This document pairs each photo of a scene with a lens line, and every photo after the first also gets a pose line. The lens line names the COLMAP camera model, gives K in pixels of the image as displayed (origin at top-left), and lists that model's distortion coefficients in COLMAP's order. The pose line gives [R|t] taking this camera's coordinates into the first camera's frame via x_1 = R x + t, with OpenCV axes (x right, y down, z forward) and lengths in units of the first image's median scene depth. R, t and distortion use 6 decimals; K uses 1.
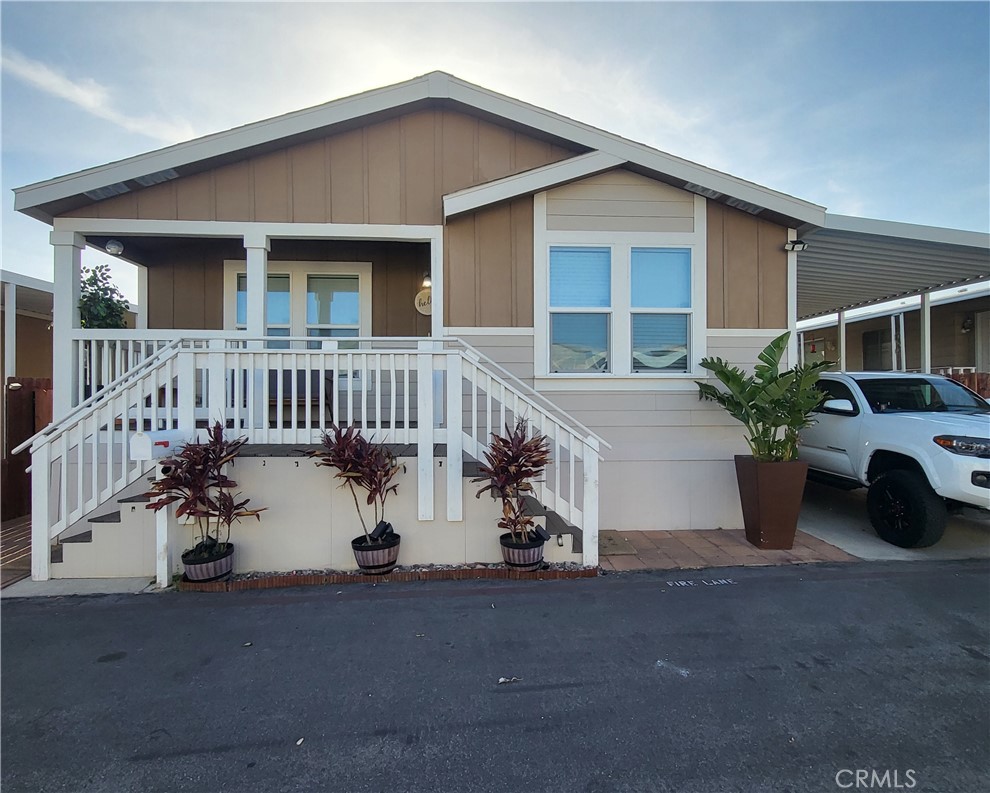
lens RADIAL K [[534.2, 0, 494.7], [0, 534.2, 397.8], [0, 0, 1]] dist [-0.006992, 0.000190]
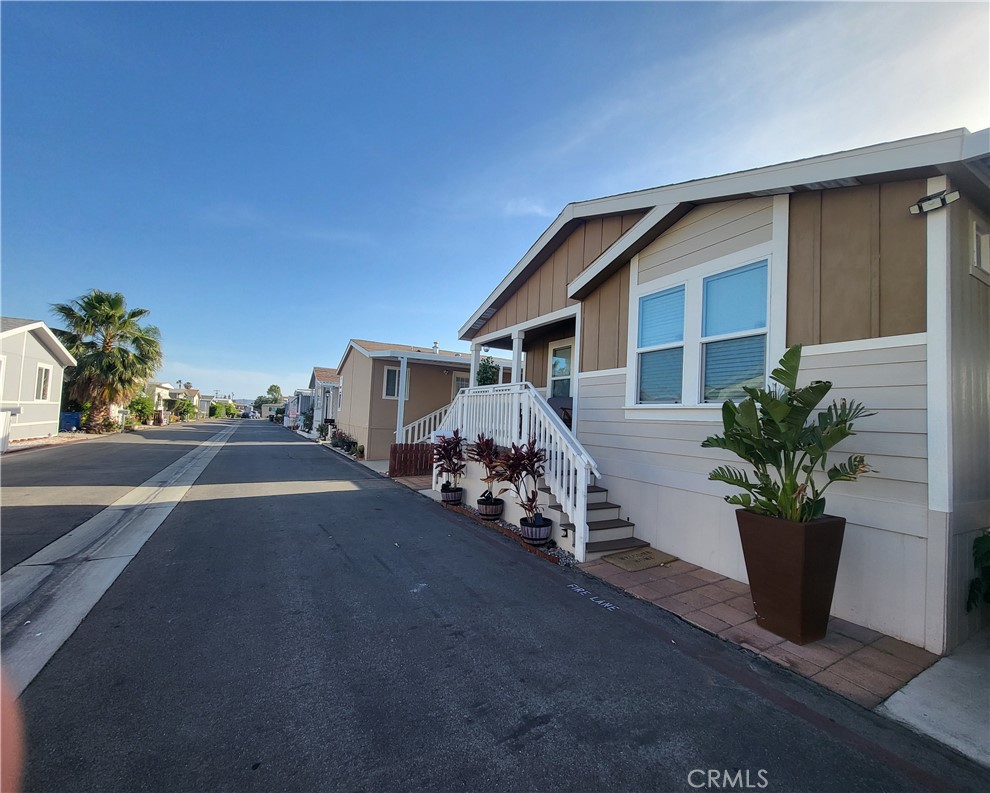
lens RADIAL K [[416.3, 0, 496.7], [0, 416.3, 401.0], [0, 0, 1]] dist [0.000705, 0.000671]
pose [[0.433338, -0.015955, -0.901090, 0.877107], [-0.047054, 0.998079, -0.040301, -0.002685], [0.900003, 0.059864, 0.431754, 0.363940]]
